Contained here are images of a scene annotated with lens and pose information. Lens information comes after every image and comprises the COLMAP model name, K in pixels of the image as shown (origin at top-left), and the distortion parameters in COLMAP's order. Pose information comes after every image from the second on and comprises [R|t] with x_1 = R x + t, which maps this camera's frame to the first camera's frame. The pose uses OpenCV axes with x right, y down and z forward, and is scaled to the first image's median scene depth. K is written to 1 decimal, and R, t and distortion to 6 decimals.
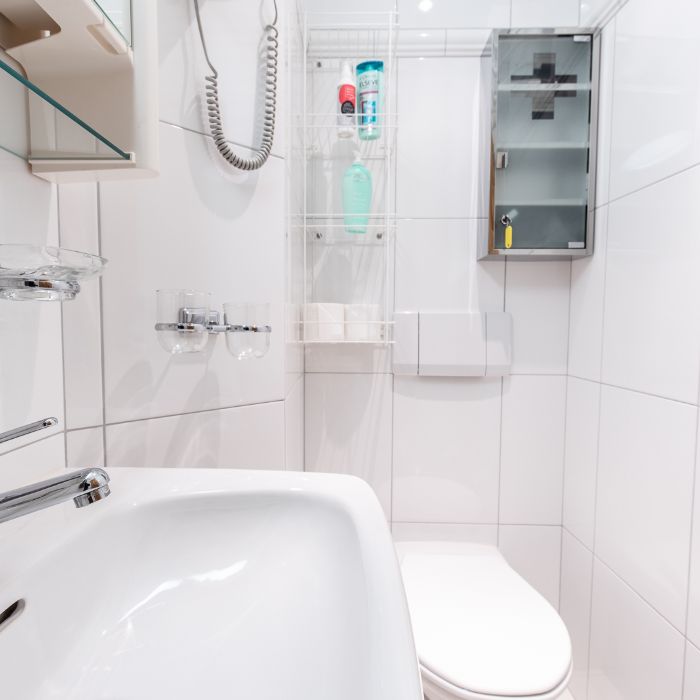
lens RADIAL K [[484.1, 0, 349.4], [0, 484.1, 351.4], [0, 0, 1]] dist [0.014983, -0.011589]
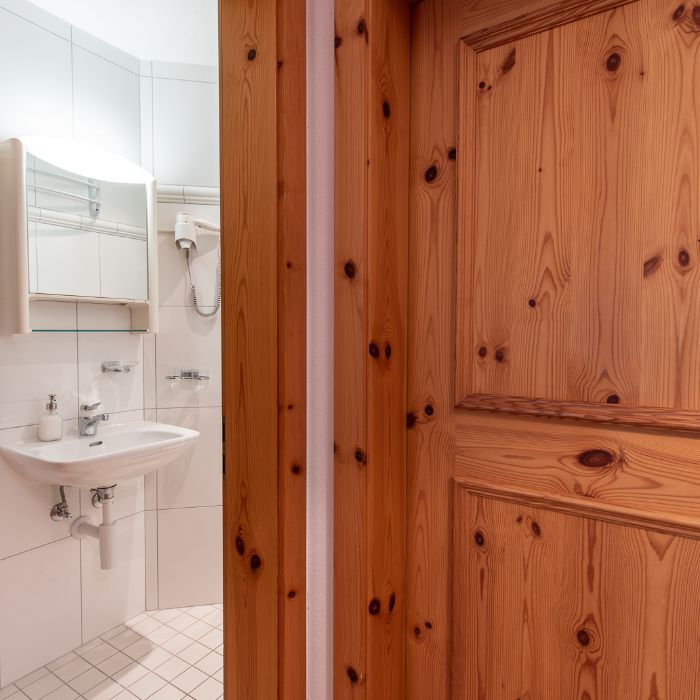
lens RADIAL K [[484.1, 0, 349.9], [0, 484.1, 349.8], [0, 0, 1]] dist [0.014983, -0.011589]
pose [[0.845180, 0.020473, -0.534089, 1.925453], [-0.033894, 0.999308, -0.015330, -0.190497], [0.533406, 0.031059, 0.845289, -0.841355]]
